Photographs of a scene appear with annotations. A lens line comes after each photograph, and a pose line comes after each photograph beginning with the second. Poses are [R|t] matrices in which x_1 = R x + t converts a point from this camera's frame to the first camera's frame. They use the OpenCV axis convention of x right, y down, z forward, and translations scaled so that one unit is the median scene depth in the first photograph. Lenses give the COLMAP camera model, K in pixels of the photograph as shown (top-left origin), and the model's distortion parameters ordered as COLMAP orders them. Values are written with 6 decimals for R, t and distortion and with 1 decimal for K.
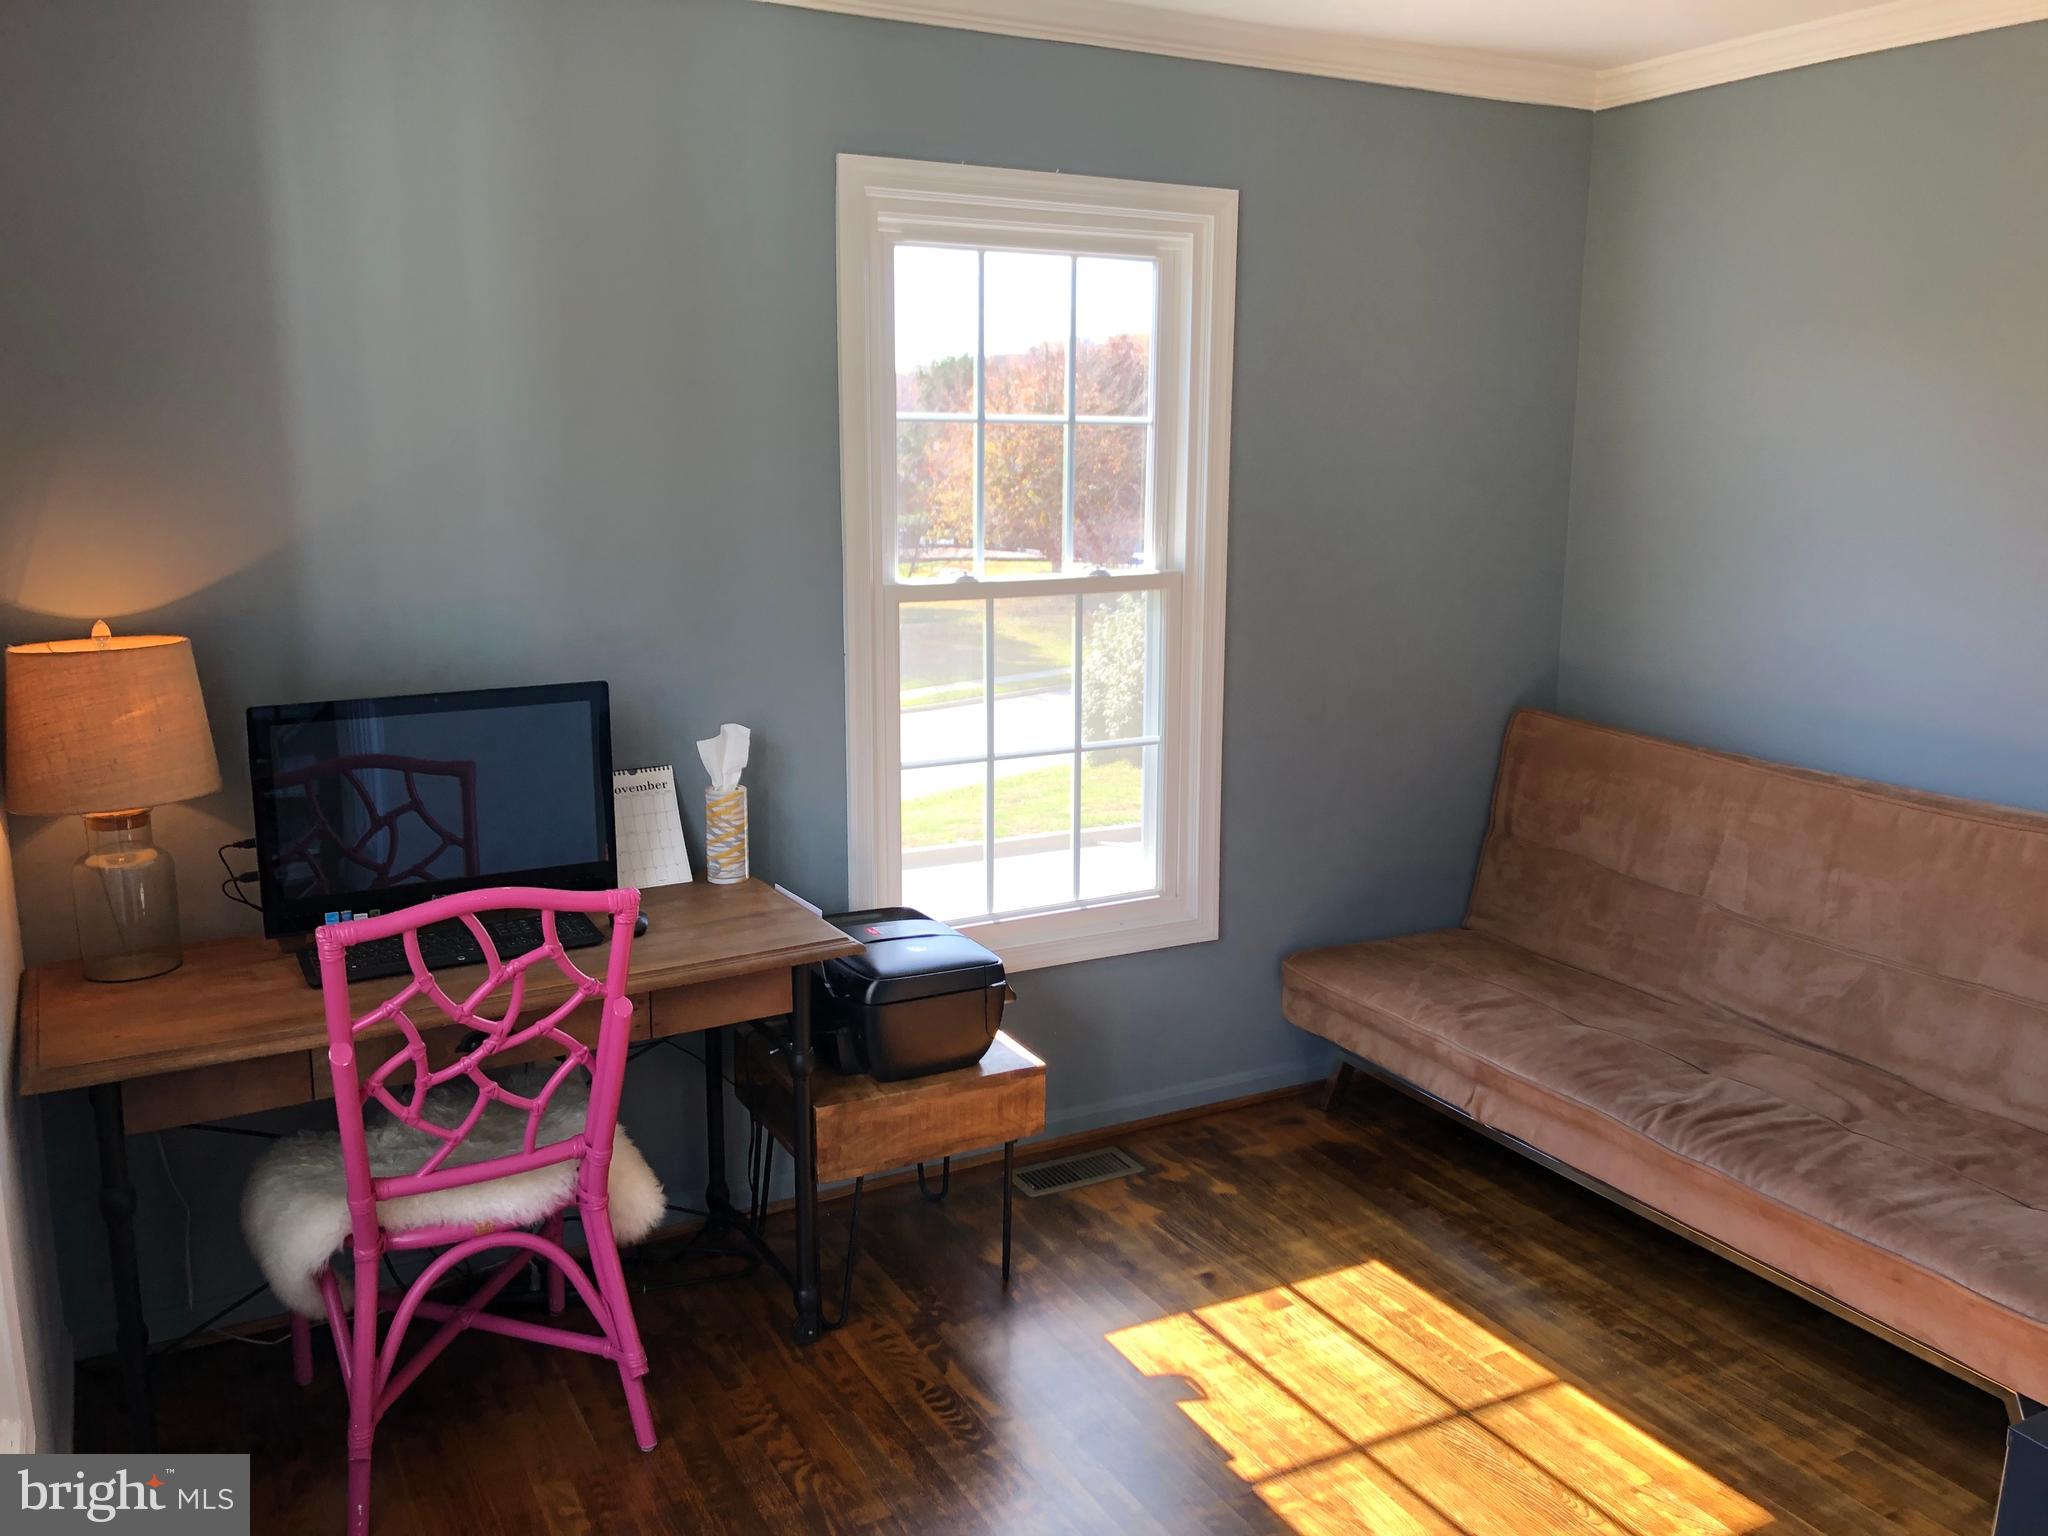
lens RADIAL K [[1682.6, 0, 1018.3], [0, 1682.6, 756.8], [0, 0, 1]] dist [0.025554, -0.006240]
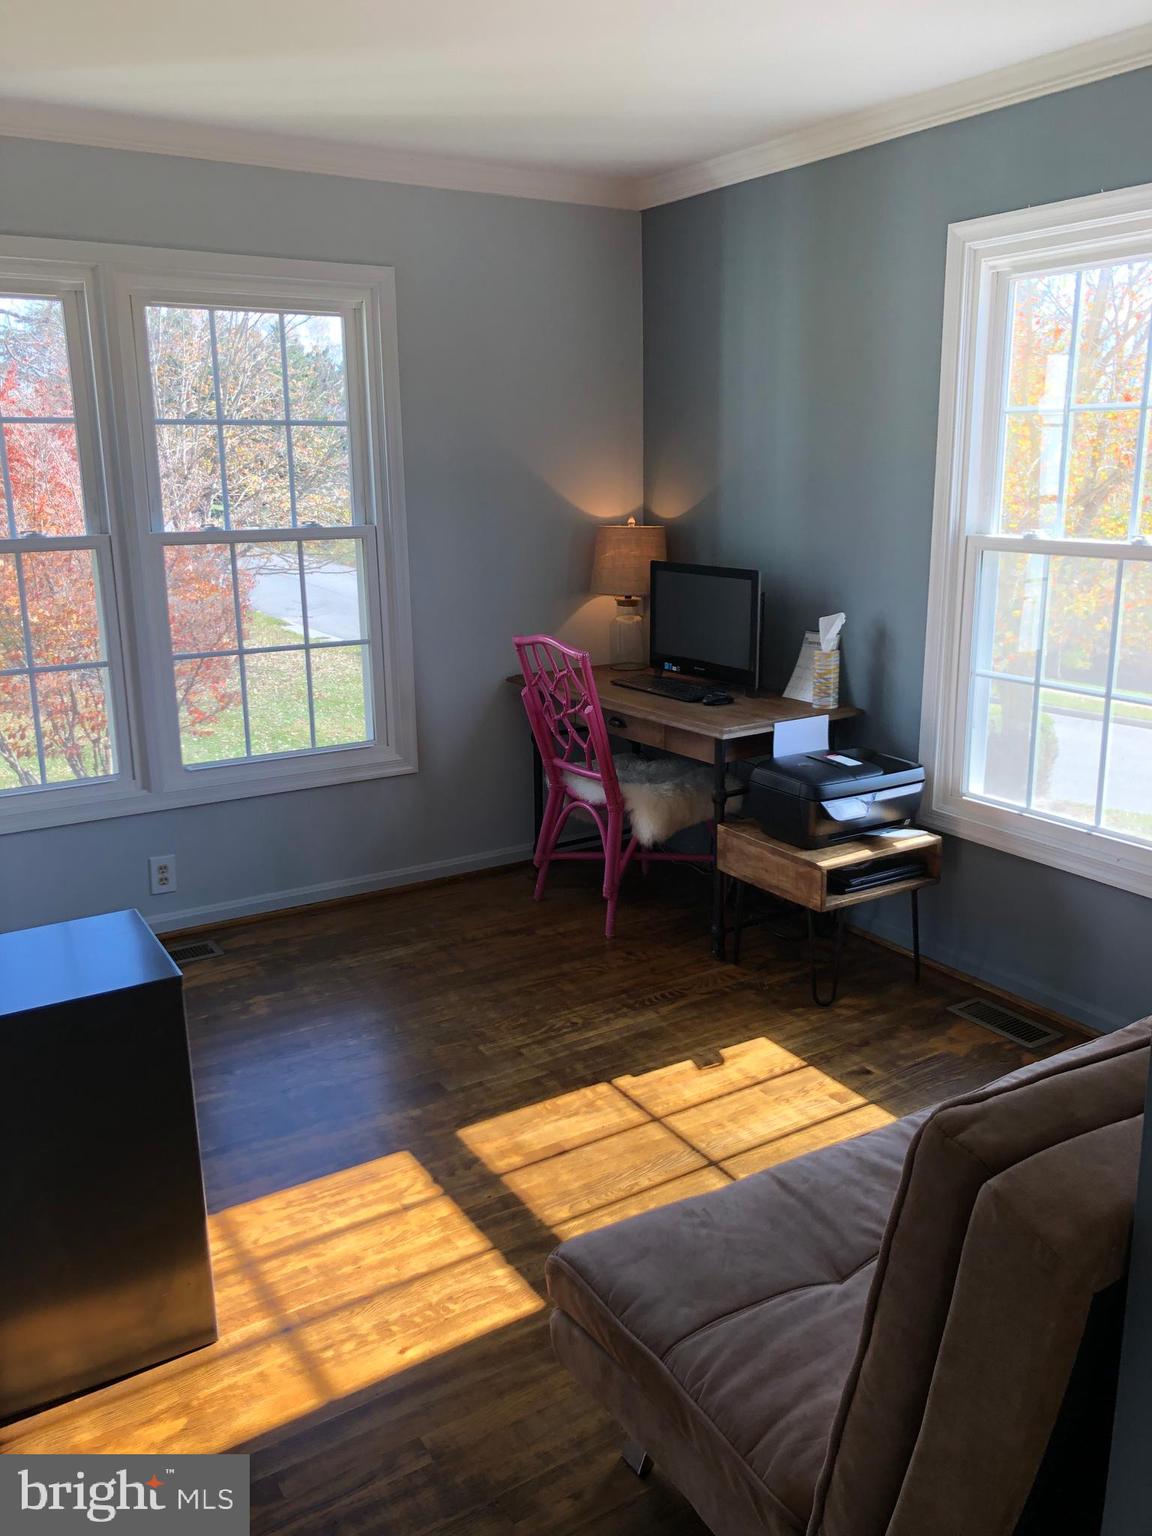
lens RADIAL K [[1261.9, 0, 591.7], [0, 1261.9, 754.6], [0, 0, 1]] dist [0.025554, -0.006240]
pose [[0.068353, 0.227541, -0.971367, 1.079469], [-0.176645, 0.961021, 0.212687, -0.108731], [0.981898, 0.157049, 0.105883, 0.702690]]
